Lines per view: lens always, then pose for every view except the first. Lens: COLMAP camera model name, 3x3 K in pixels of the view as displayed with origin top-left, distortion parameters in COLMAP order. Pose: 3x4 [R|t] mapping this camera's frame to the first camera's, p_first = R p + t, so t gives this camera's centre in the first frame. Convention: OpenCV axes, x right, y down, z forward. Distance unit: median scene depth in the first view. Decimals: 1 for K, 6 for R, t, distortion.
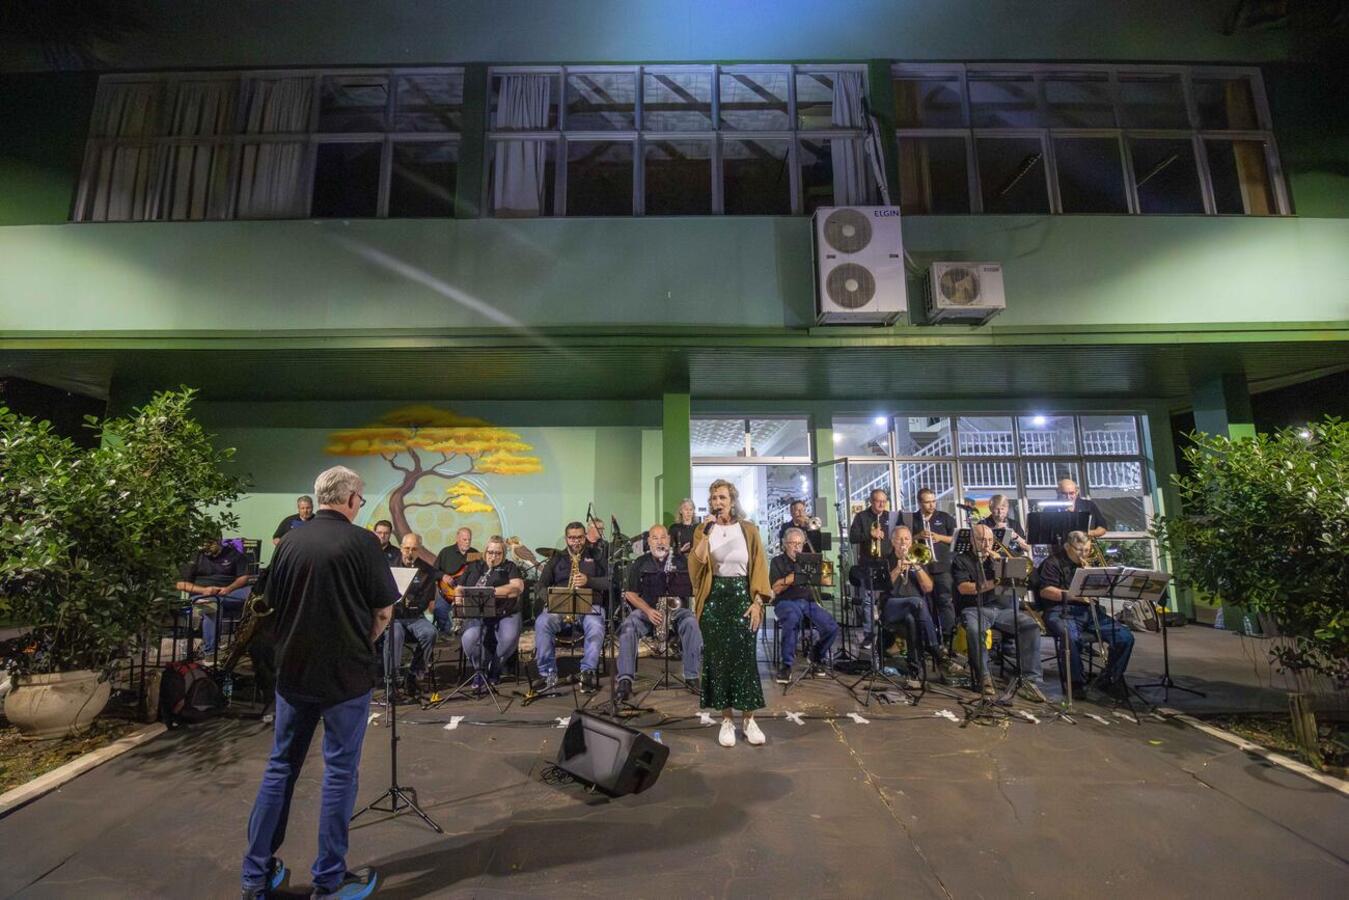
lens RADIAL K [[634.8, 0, 674.5], [0, 634.8, 450.0], [0, 0, 1]] dist [-0.001370, -0.004844]
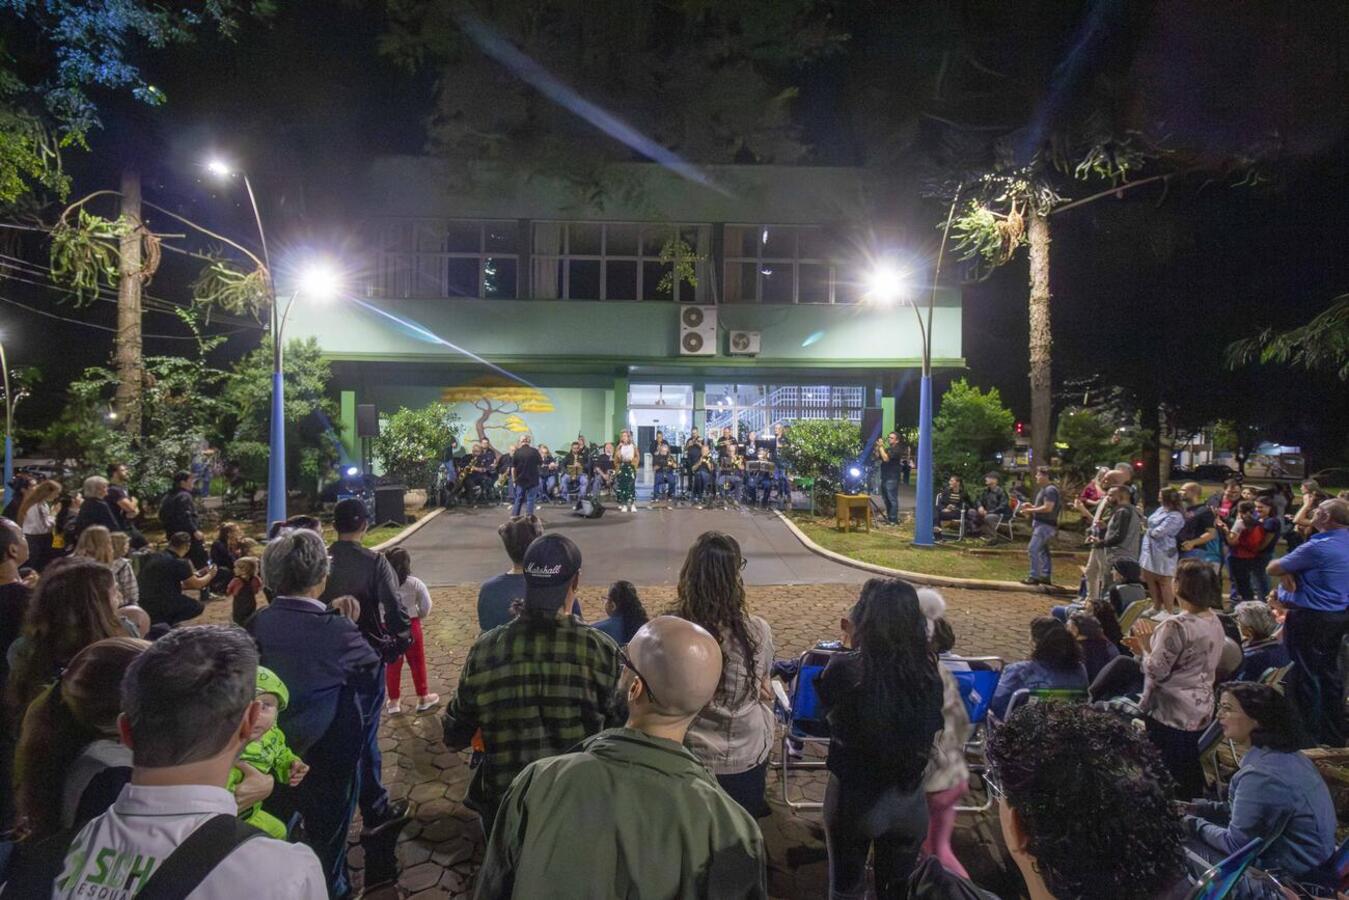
lens RADIAL K [[634.8, 0, 674.5], [0, 634.8, 450.0], [0, 0, 1]] dist [-0.001370, -0.004844]
pose [[0.999247, 0.014808, 0.035862, 0.125895], [-0.020340, 0.987042, 0.159170, -0.225812], [-0.033040, -0.159780, 0.986600, -1.296780]]
